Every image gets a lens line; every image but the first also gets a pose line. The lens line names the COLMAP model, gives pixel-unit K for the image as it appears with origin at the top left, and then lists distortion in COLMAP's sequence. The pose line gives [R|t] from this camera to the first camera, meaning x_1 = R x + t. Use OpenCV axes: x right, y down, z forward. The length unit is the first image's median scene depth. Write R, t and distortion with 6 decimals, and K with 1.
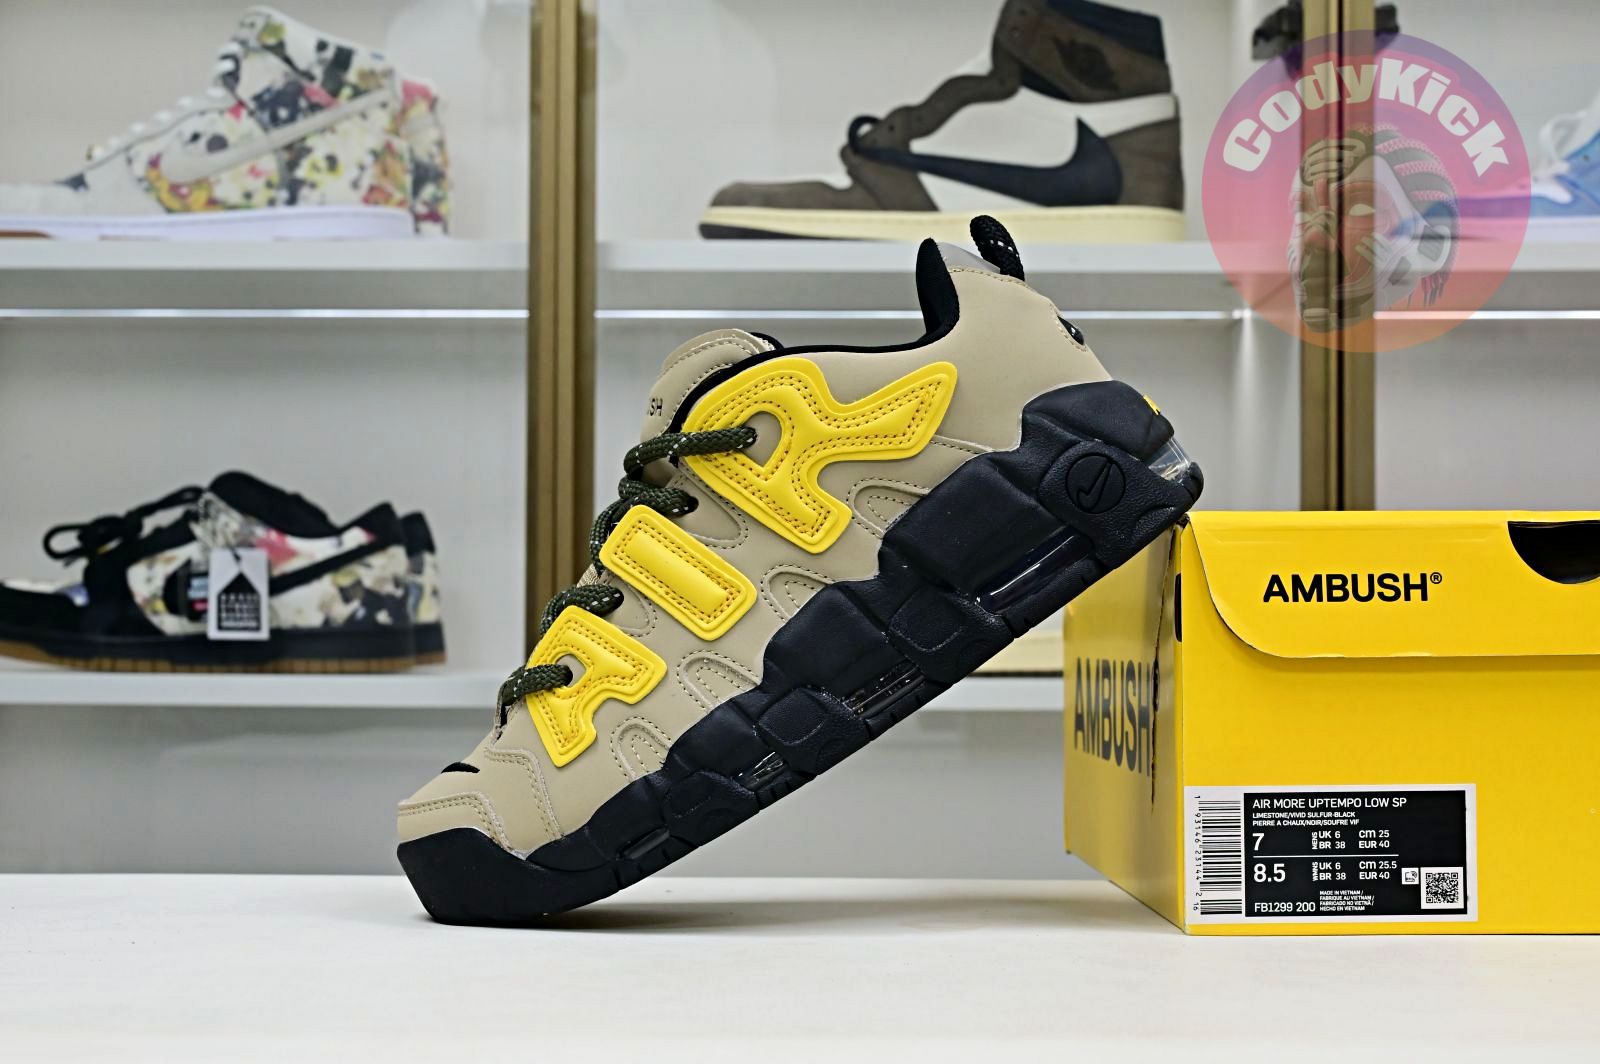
lens RADIAL K [[2661.3, 0, 791.8], [0, 2661.3, 535.0], [0, 0, 1]] dist [0.013741, 0.097828]
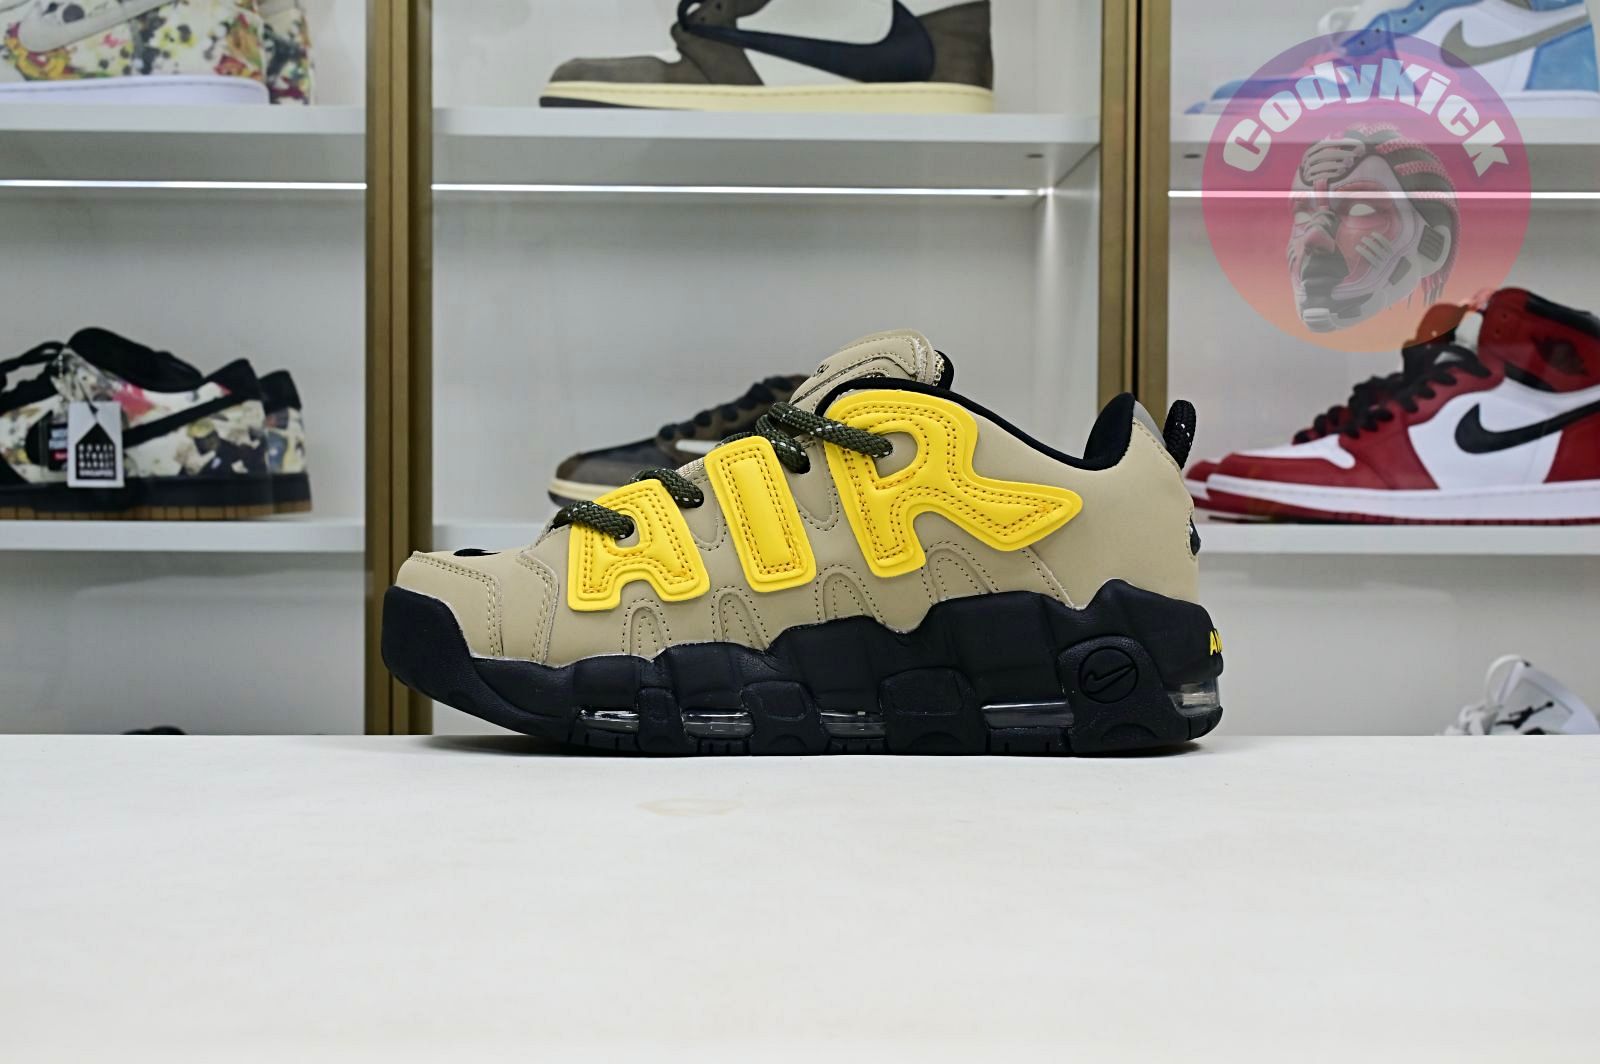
lens RADIAL K [[2028.7, 0, 800.0], [0, 2028.7, 532.0], [0, 0, 1]] dist [0.008128, 0.023635]
pose [[0.998859, -0.000445, 0.047758, 0.031026], [-0.002163, 0.998509, 0.054538, 0.012076], [-0.047711, -0.054579, 0.997369, 0.180949]]
